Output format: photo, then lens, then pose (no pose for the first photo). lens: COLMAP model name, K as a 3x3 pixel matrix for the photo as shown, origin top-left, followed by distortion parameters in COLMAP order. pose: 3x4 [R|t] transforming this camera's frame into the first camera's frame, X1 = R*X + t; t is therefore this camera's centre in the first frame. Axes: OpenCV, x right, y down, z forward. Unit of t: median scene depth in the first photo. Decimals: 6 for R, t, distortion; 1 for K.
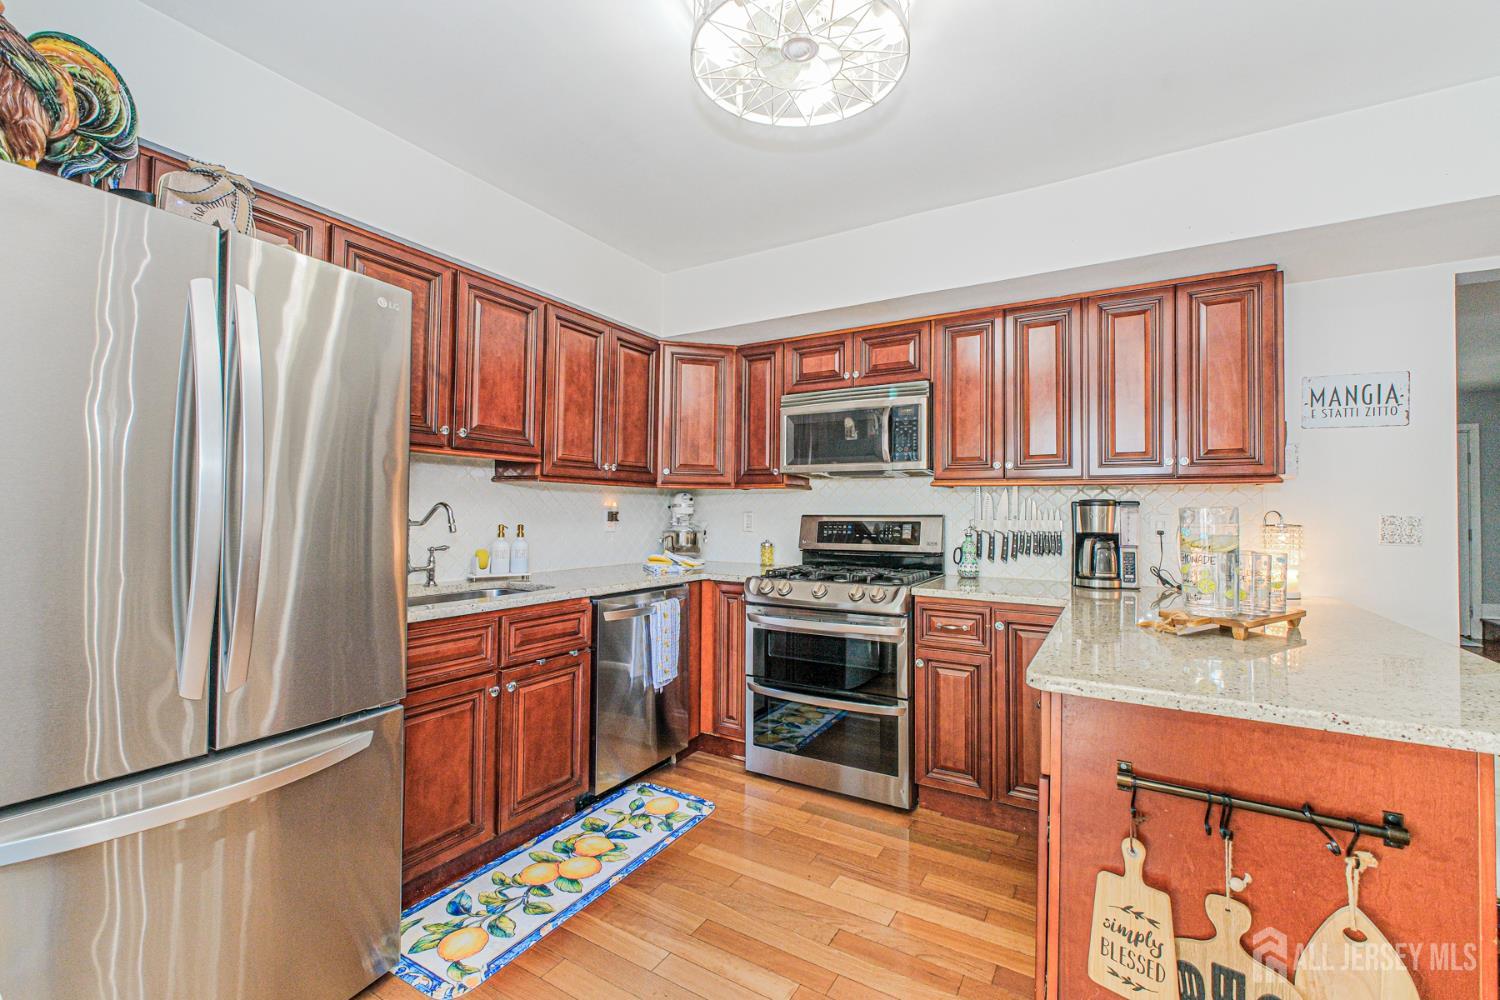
lens RADIAL K [[627.5, 0, 748.1], [0, 627.5, 493.8], [0, 0, 1]] dist [-0.003983, 0.000525]
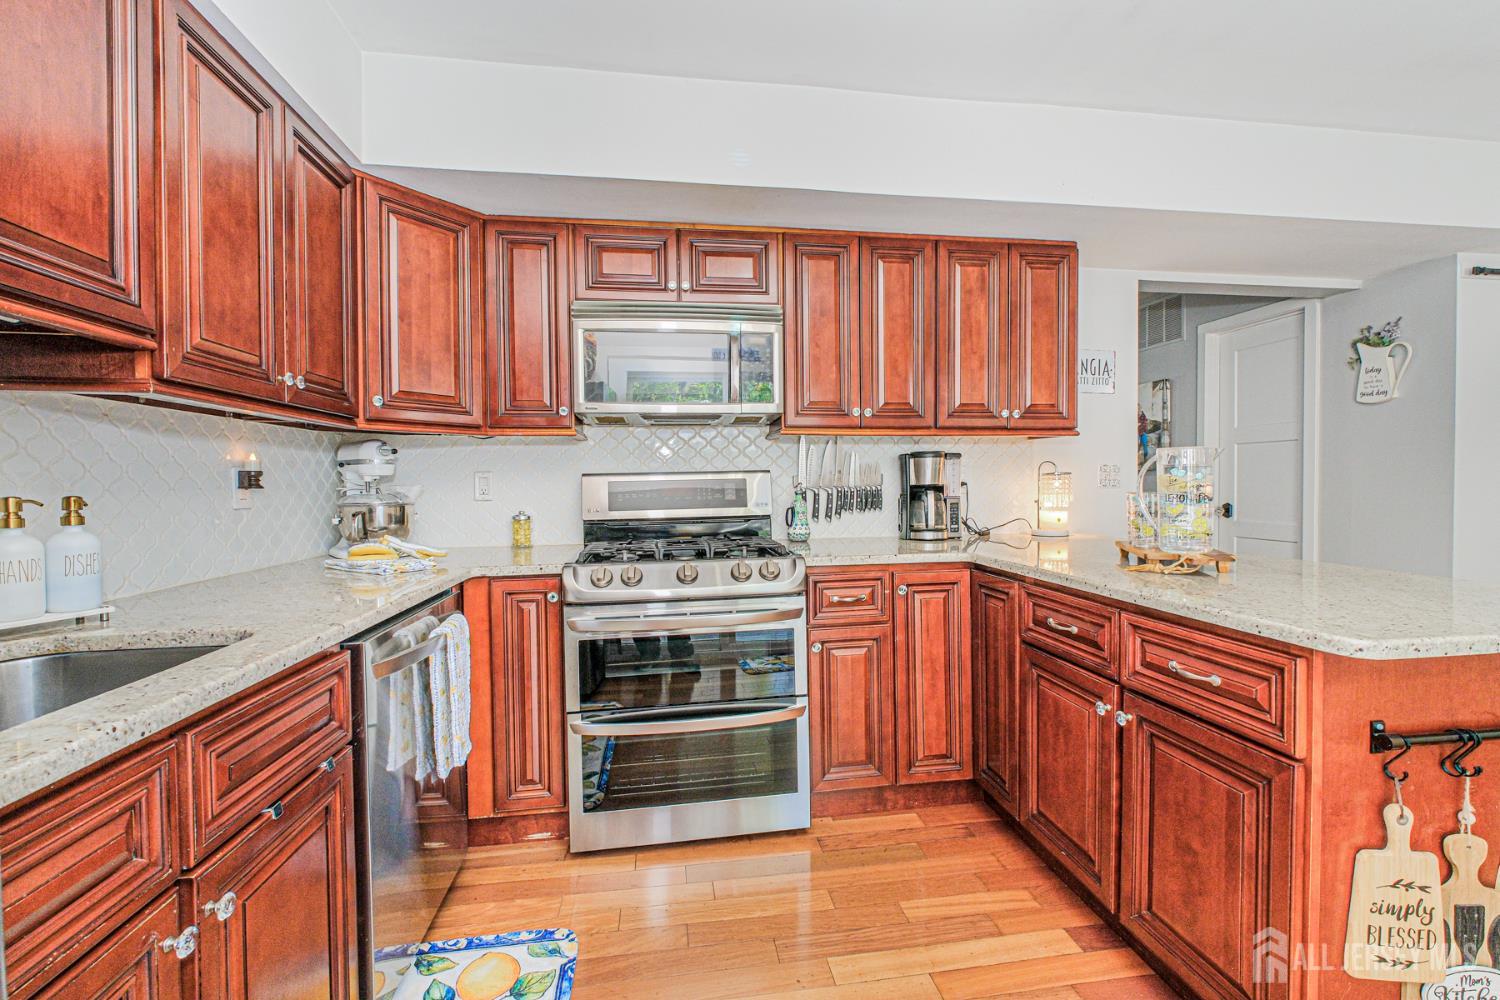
lens RADIAL K [[627.5, 0, 747.2], [0, 627.5, 493.5], [0, 0, 1]] dist [-0.003983, 0.000525]
pose [[0.773438, -0.029561, 0.633182, -0.301581], [0.000549, 0.998943, 0.045967, 0.030457], [-0.633872, -0.035205, 0.772637, 0.422014]]
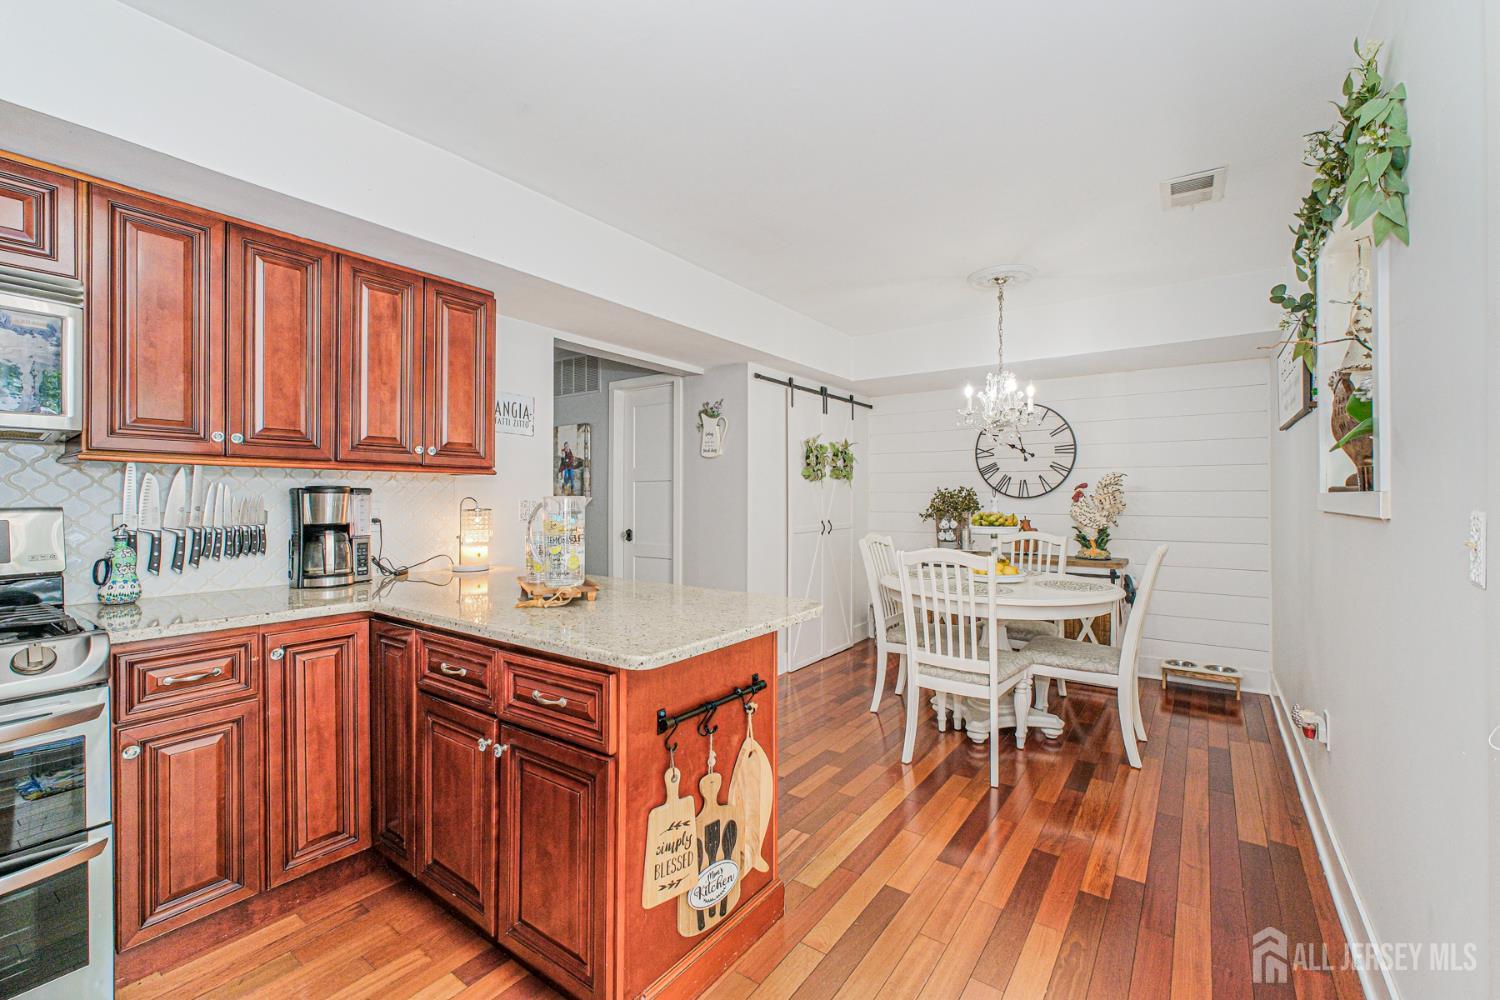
lens RADIAL K [[627.5, 0, 750.5], [0, 627.5, 496.7], [0, 0, 1]] dist [-0.003983, 0.000525]
pose [[0.076874, -0.006685, 0.997018, -0.276903], [-0.026637, 0.999607, 0.008756, 0.000682], [-0.996685, -0.027231, 0.076666, 0.353068]]
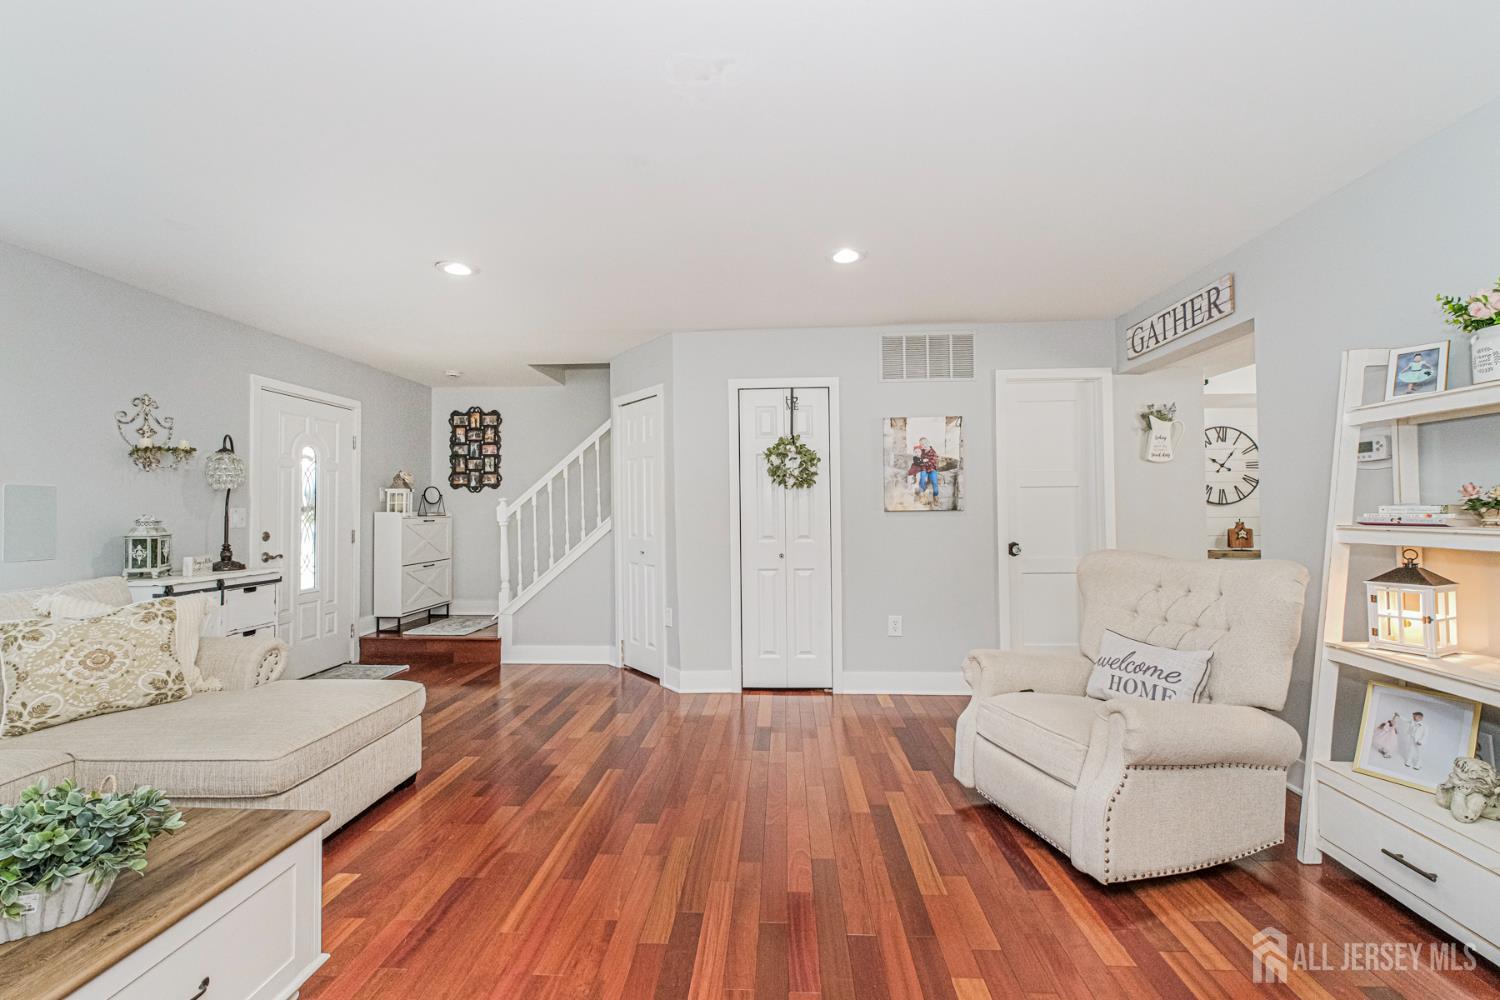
lens RADIAL K [[627.5, 0, 748.3], [0, 627.5, 503.1], [0, 0, 1]] dist [-0.003983, 0.000525]
pose [[-0.472973, 0.007283, 0.881047, 0.472121], [-0.017684, 0.999686, -0.017757, 0.064640], [-0.880899, -0.023979, -0.472696, 2.260615]]
